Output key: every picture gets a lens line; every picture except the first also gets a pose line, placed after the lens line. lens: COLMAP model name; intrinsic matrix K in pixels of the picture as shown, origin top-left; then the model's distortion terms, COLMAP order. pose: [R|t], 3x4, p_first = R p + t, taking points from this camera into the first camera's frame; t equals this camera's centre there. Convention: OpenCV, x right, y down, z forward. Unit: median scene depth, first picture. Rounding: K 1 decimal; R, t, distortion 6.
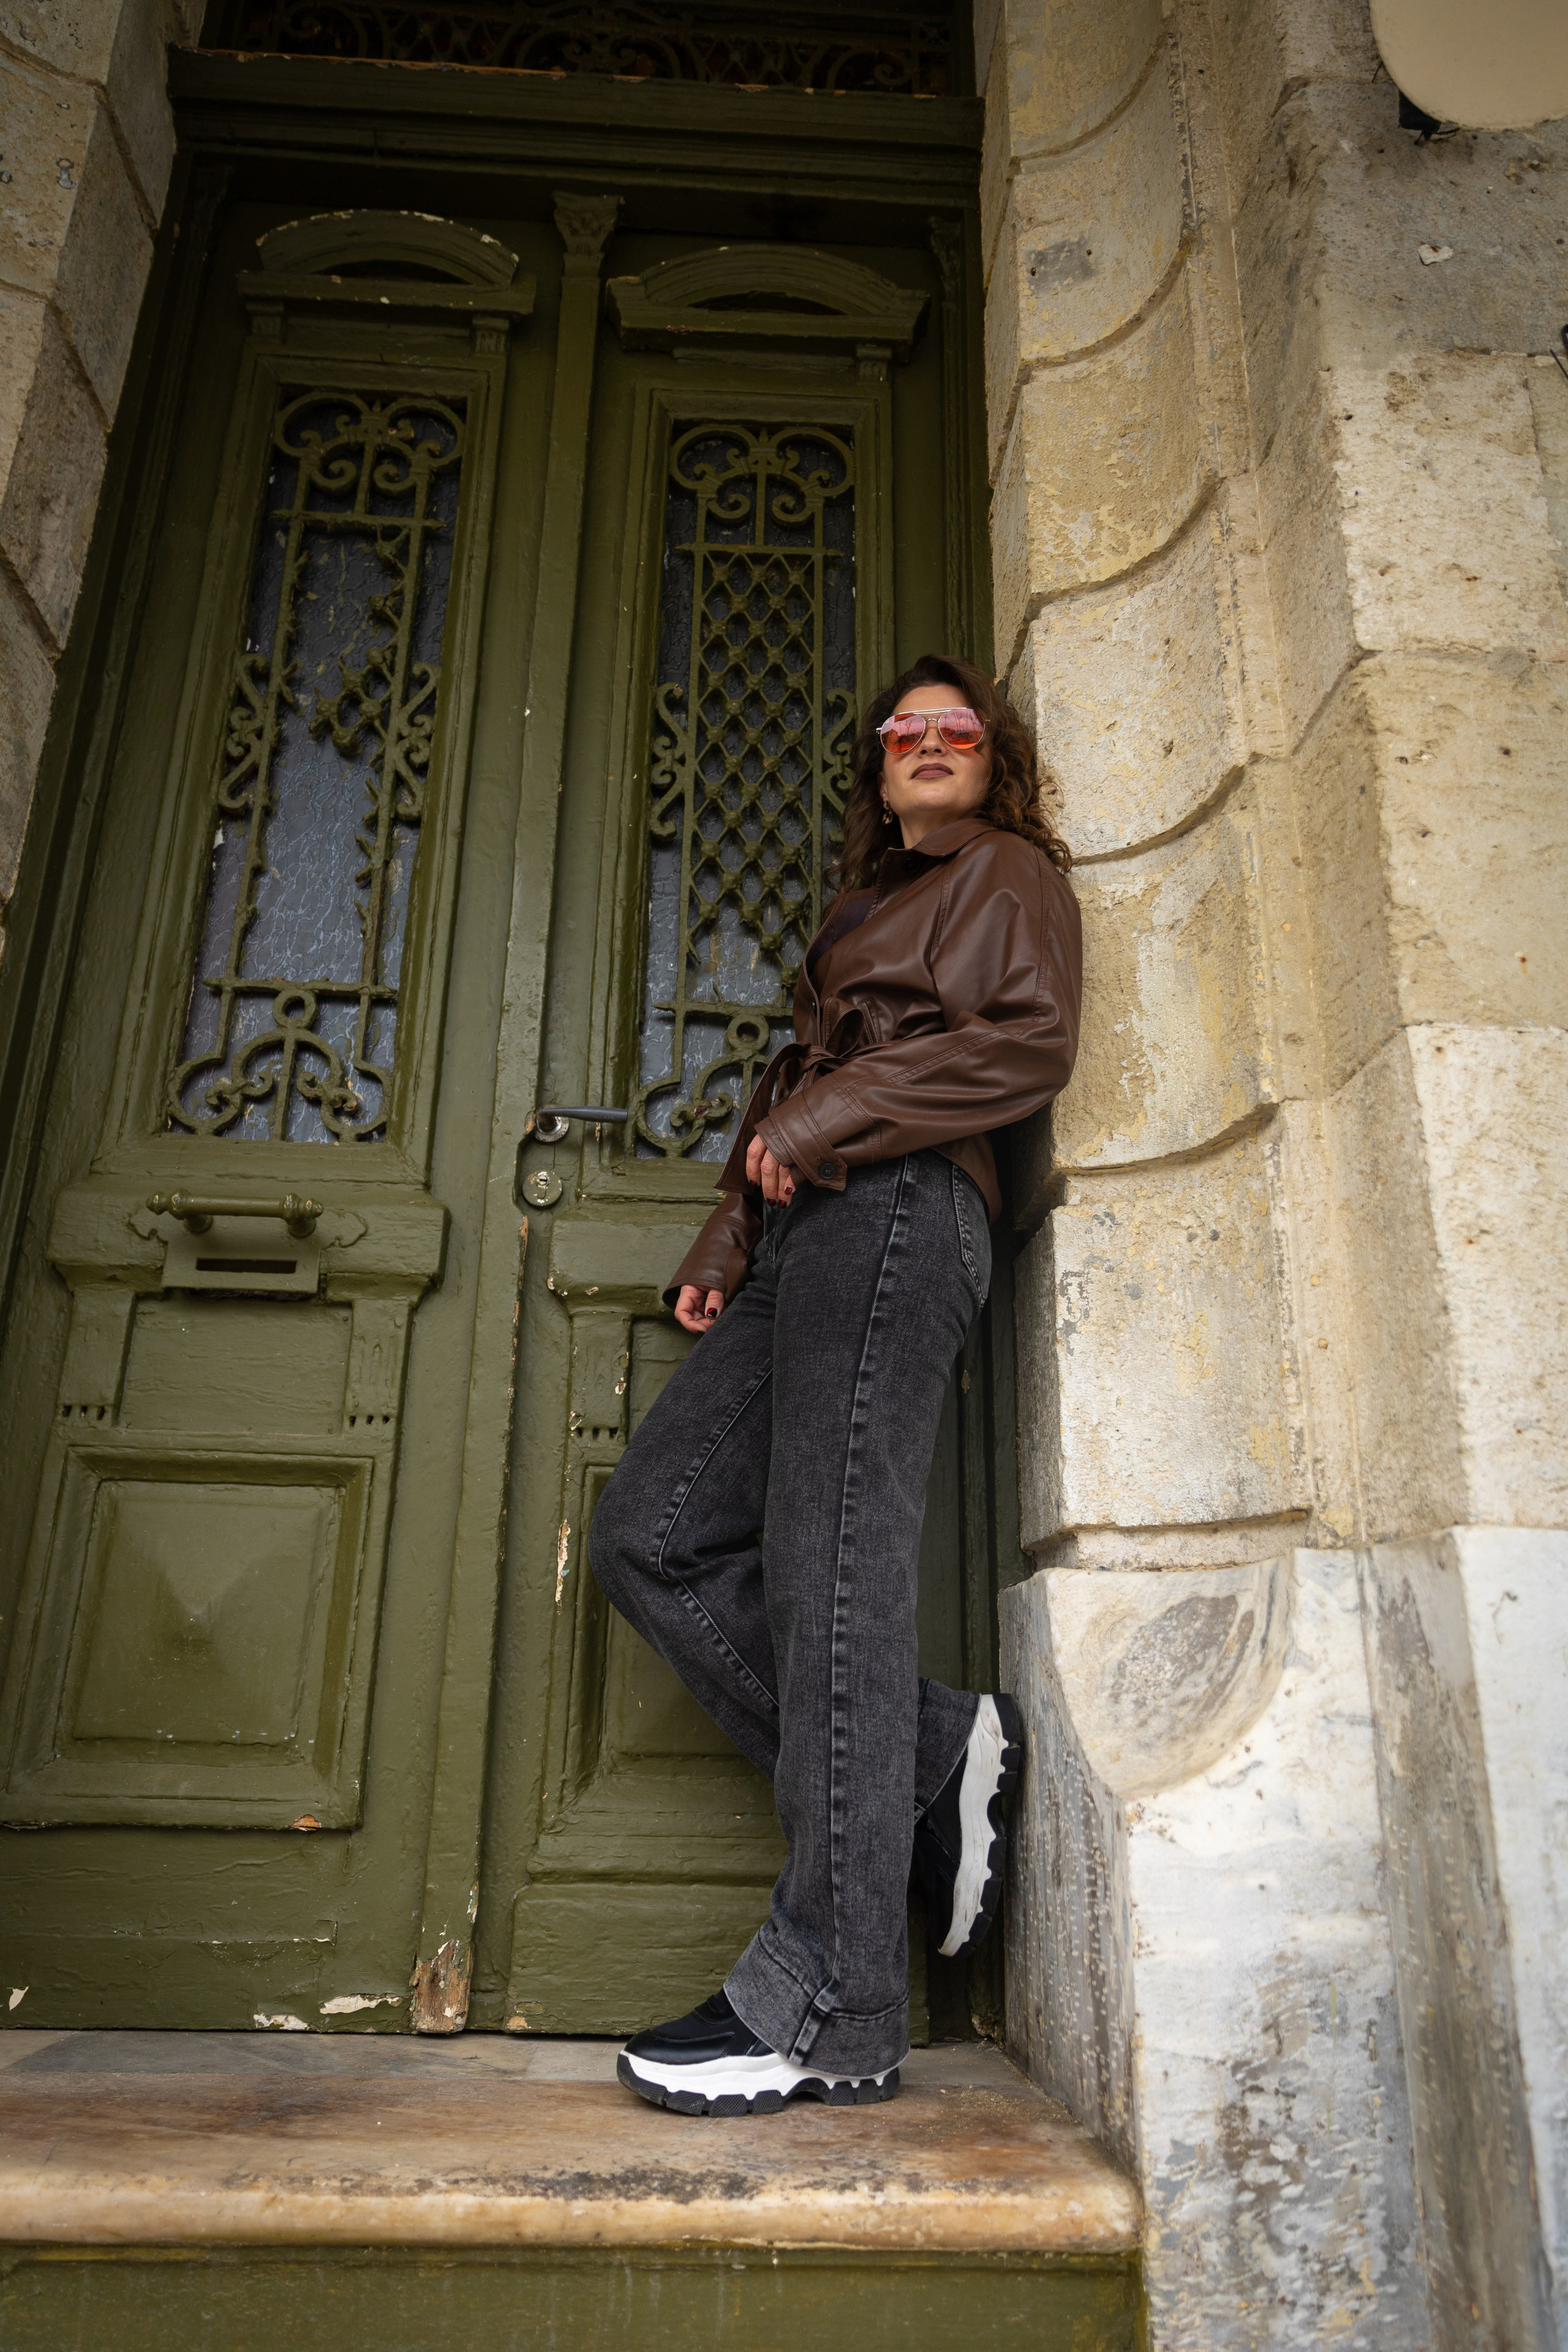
lens RADIAL K [[1610.0, 0, 770.0], [0, 1610.0, 1194.6], [0, 0, 1]] dist [0.007712, -0.002587]
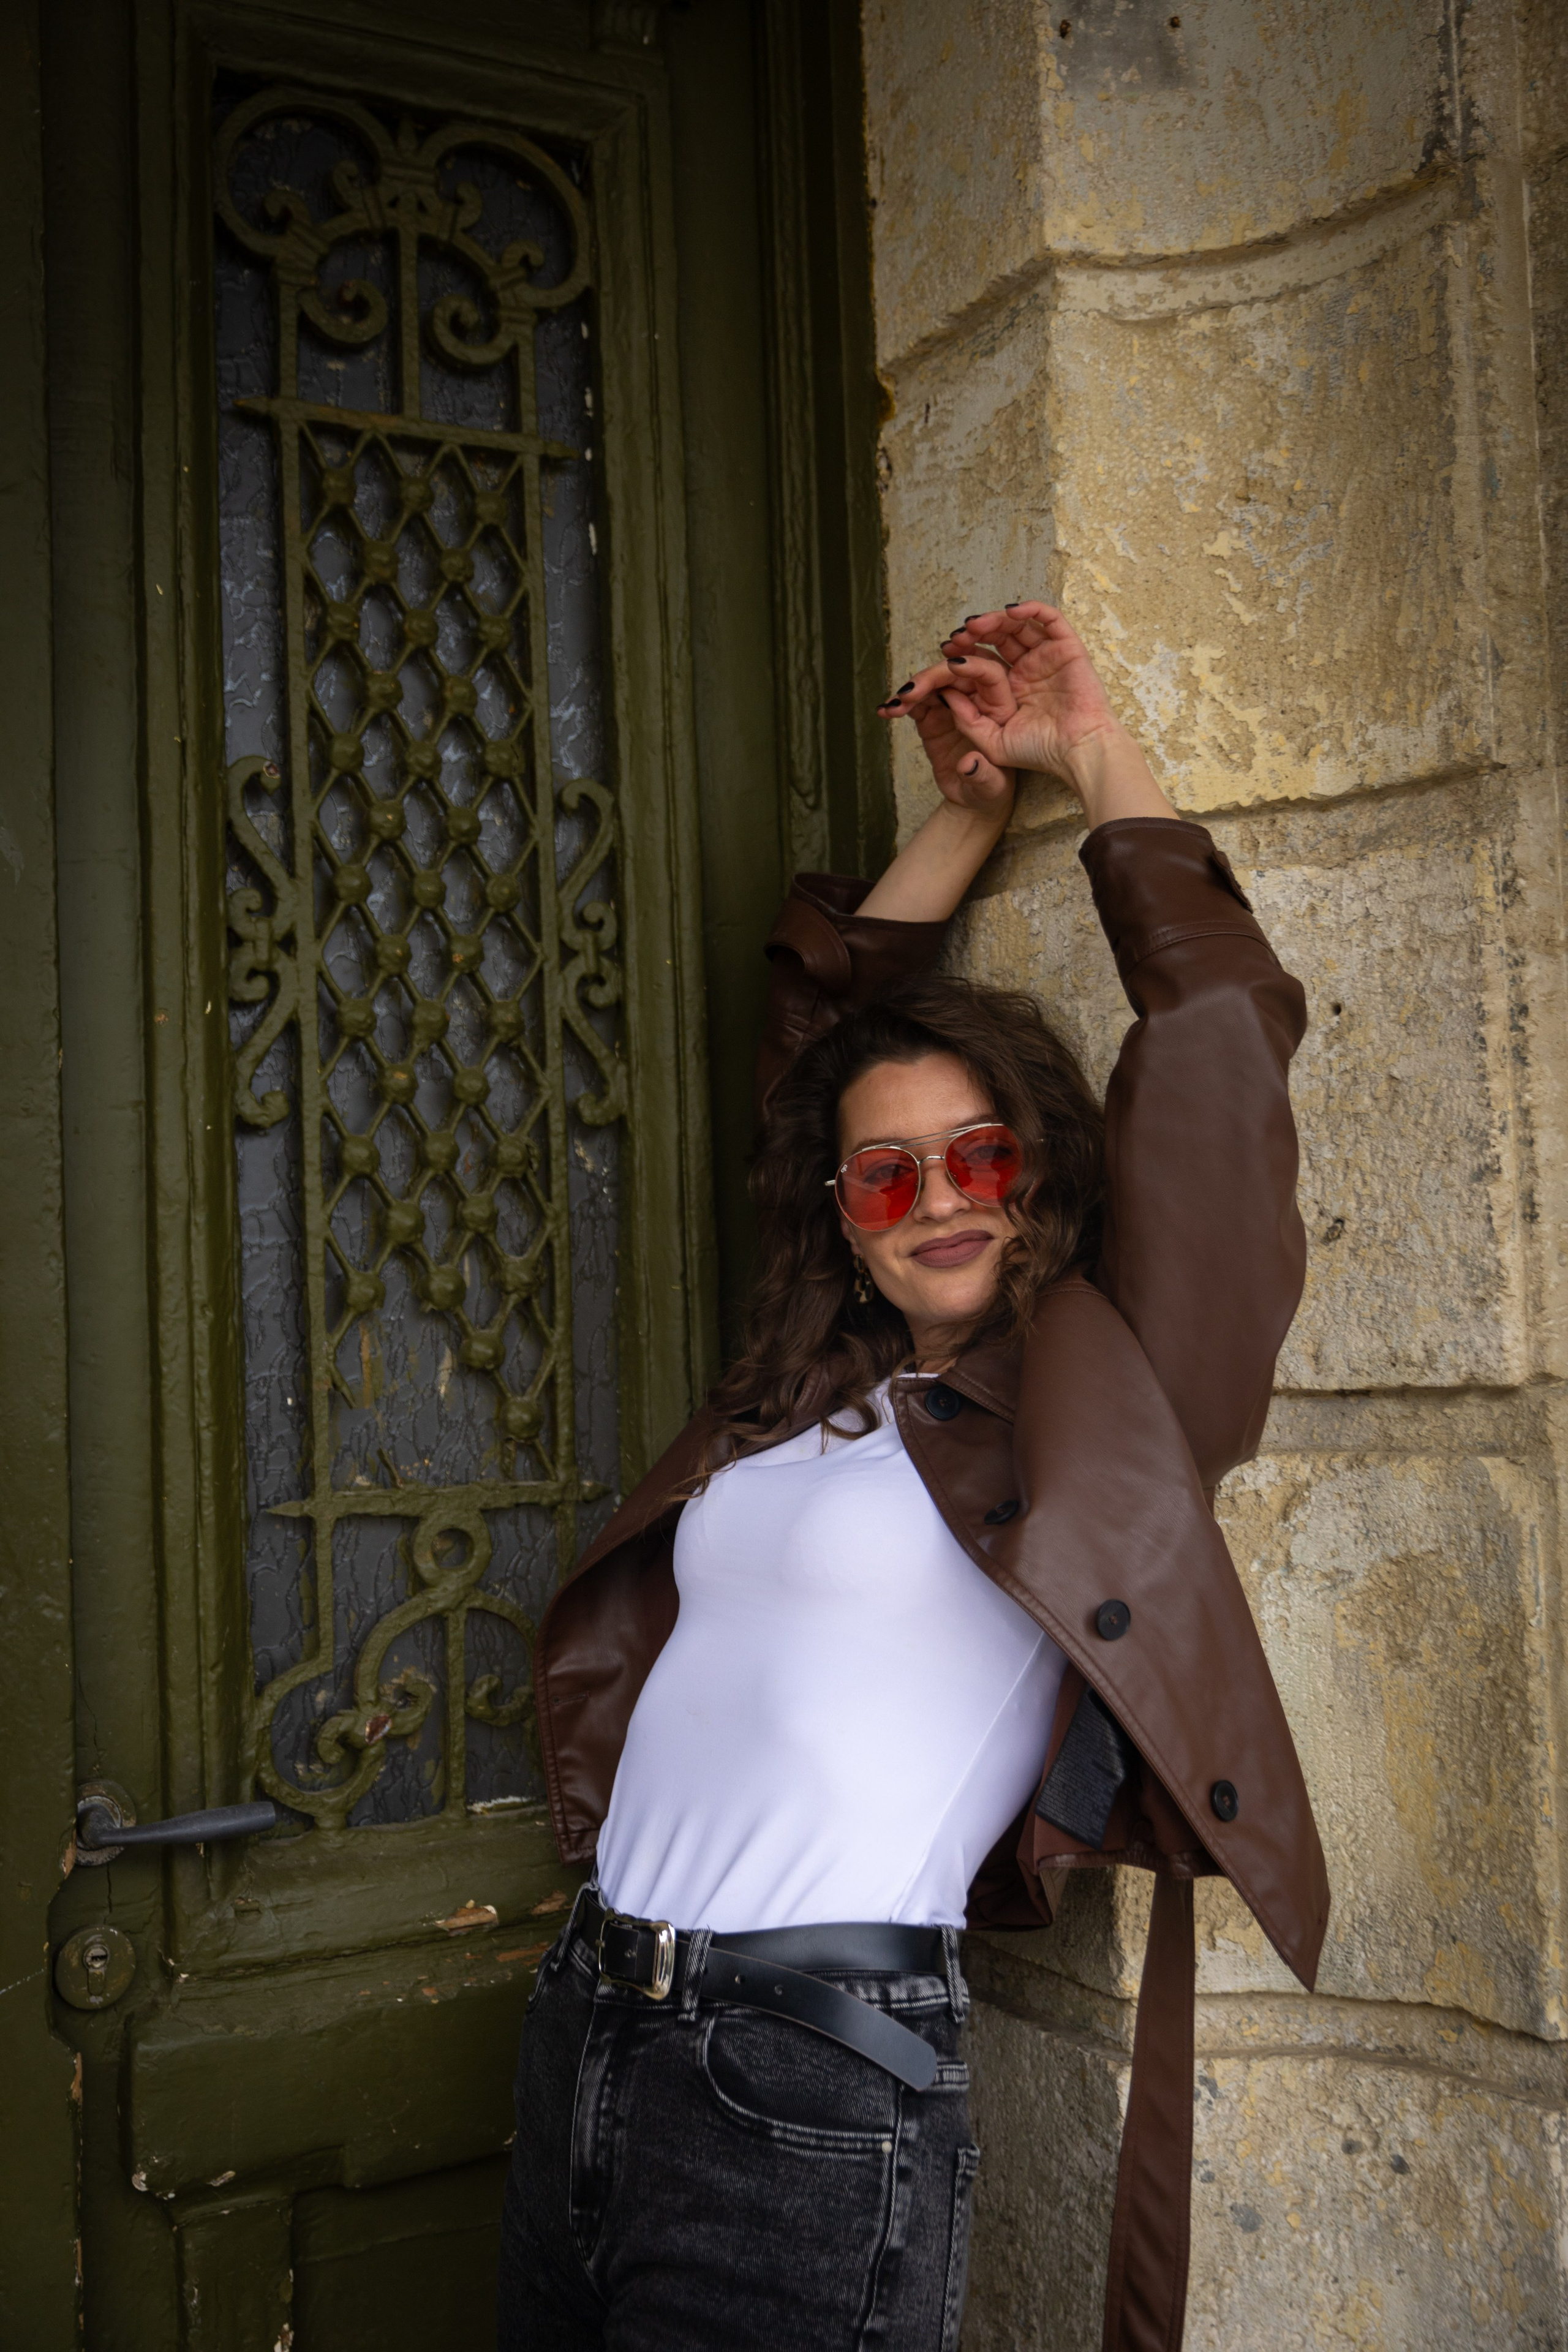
lens RADIAL K [[2324.2, 0, 792.3], [0, 2324.2, 1172.0], [0, 0, 1]] dist [0.011012, 0.000000]
pose [[0.904441, -0.031600, 0.425427, -0.219721], [-0.088398, 0.961725, 0.259366, -0.401687], [-0.417340, -0.272188, 0.867030, 0.312704]]
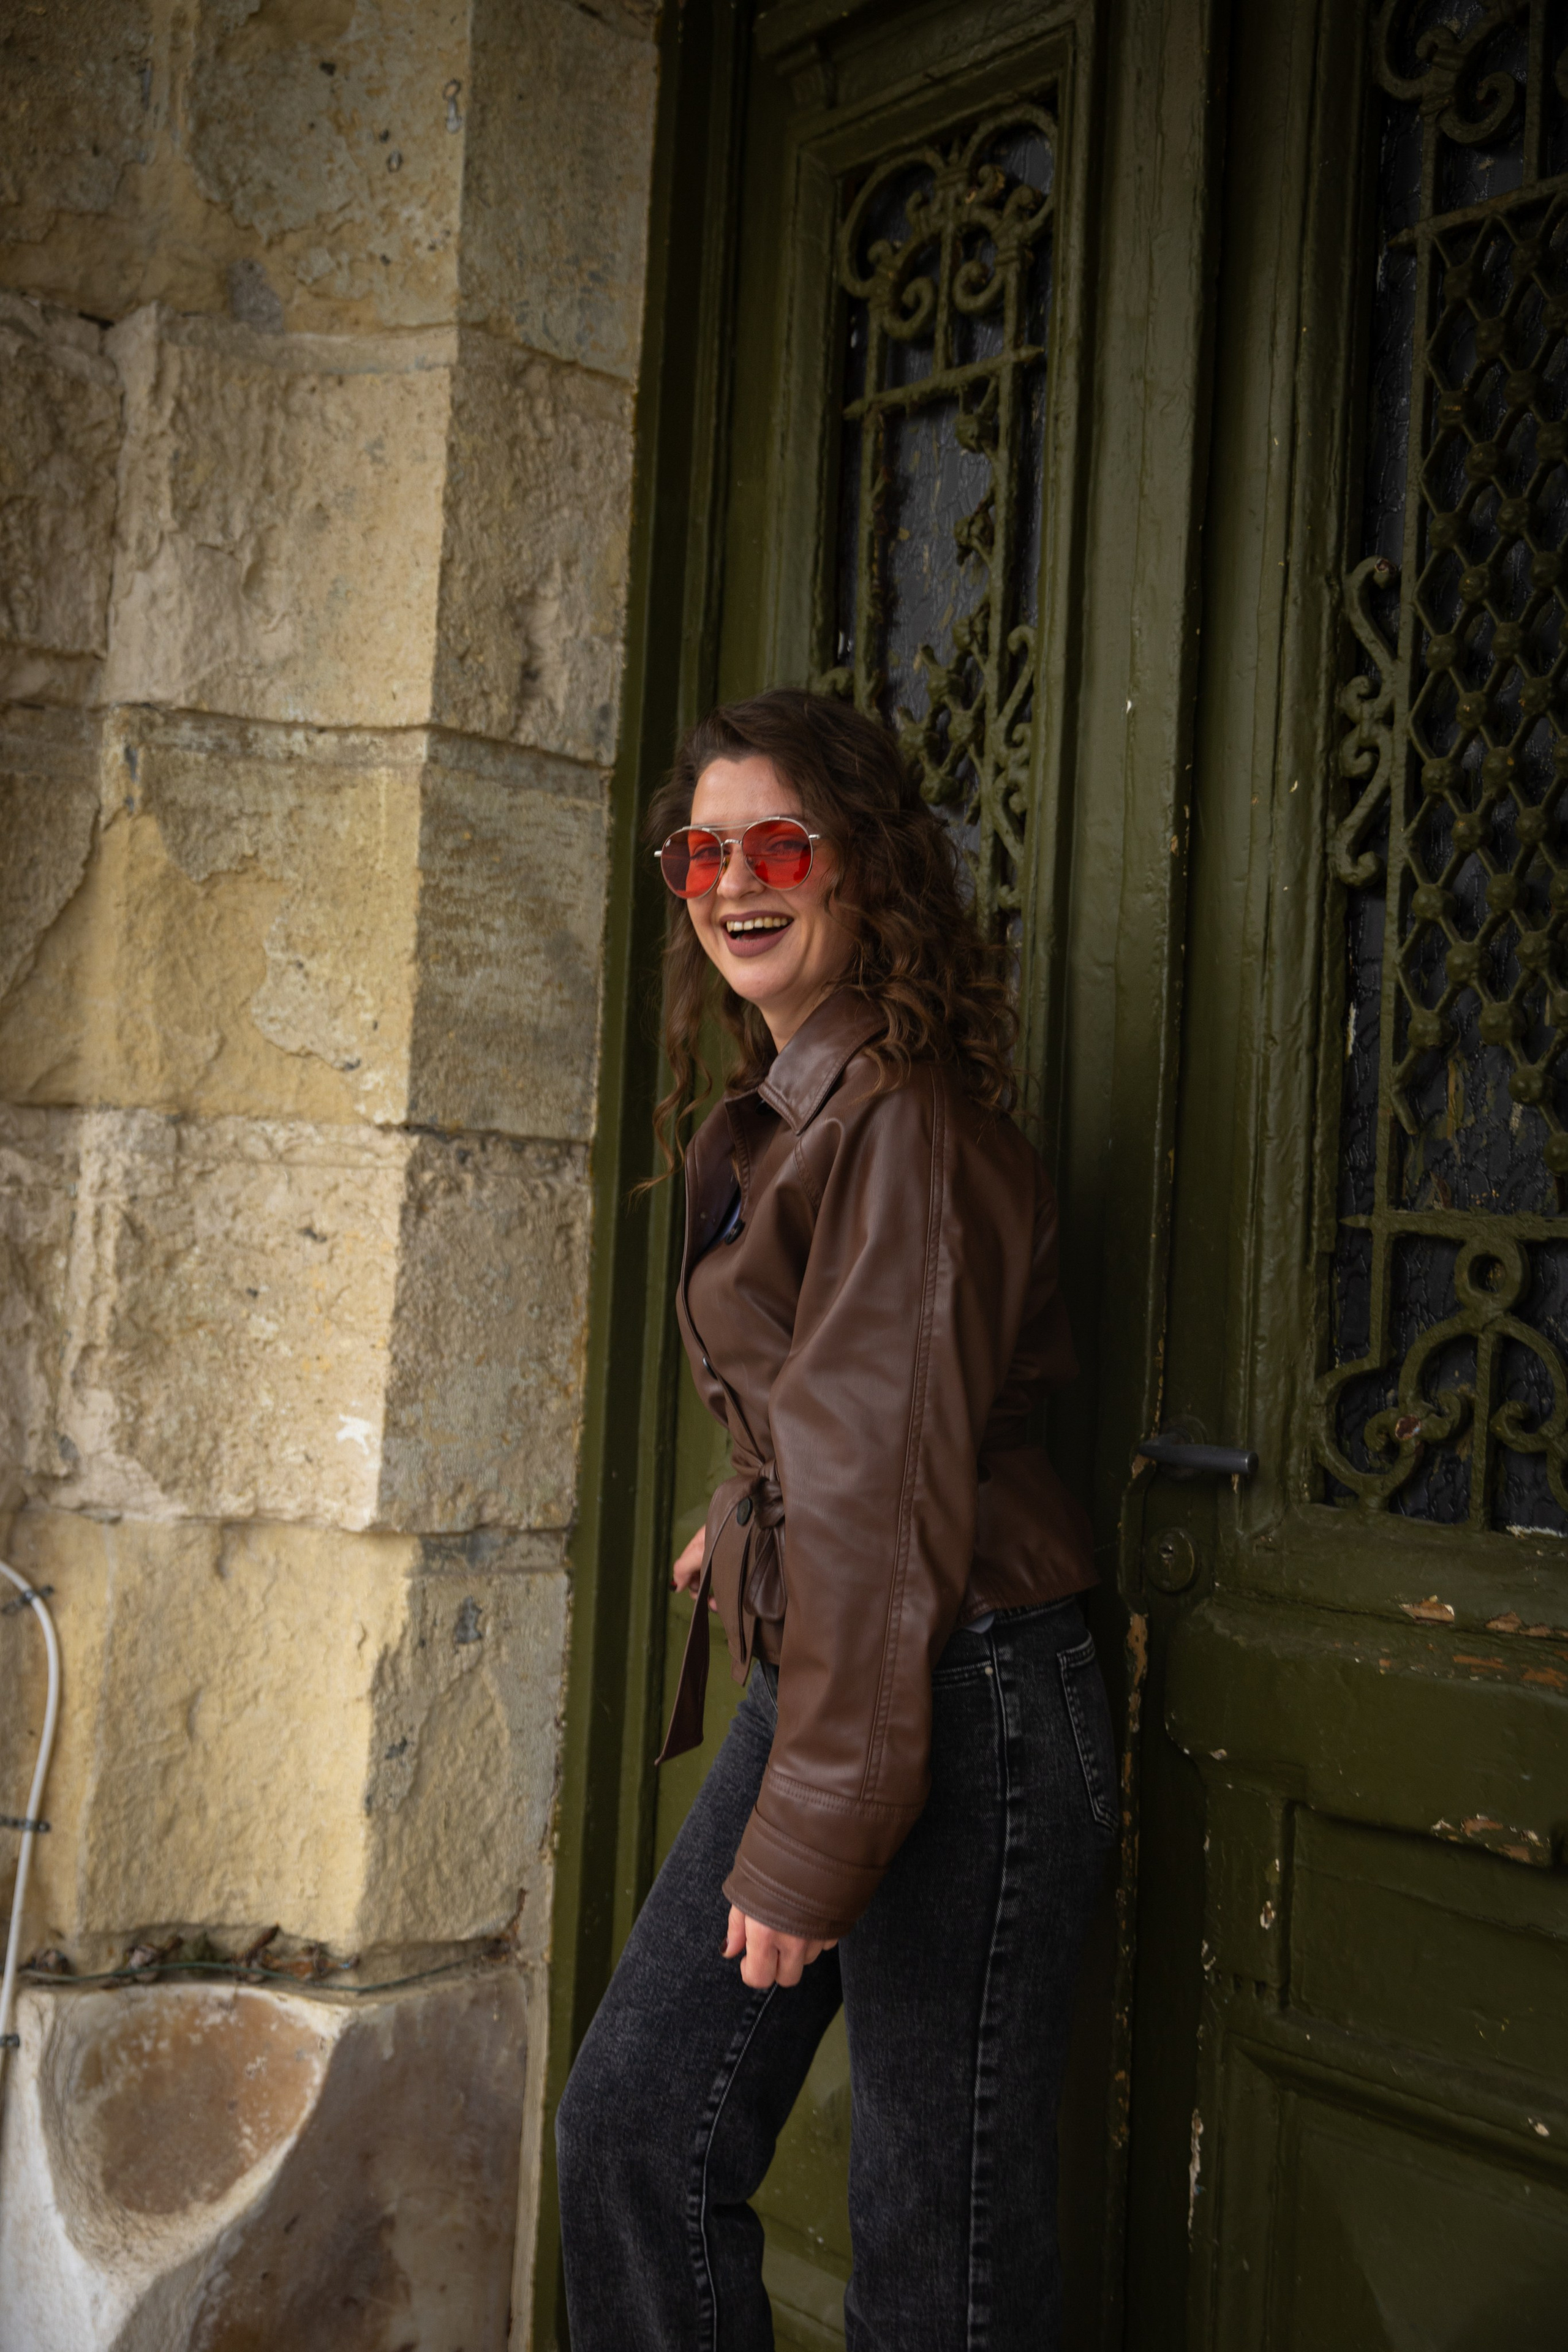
lens RADIAL K [[2324.2, 0, 785.3], [0, 2324.2, 1160.5], [0, 0, 1]] dist [0.011012, 0.000000]
pose [[0.628736, -0.017254, -0.777427, 0.427135], [0.229665, 0.959276, 0.164449, -0.304628], [0.742930, -0.281943, 0.607094, 0.334904]]
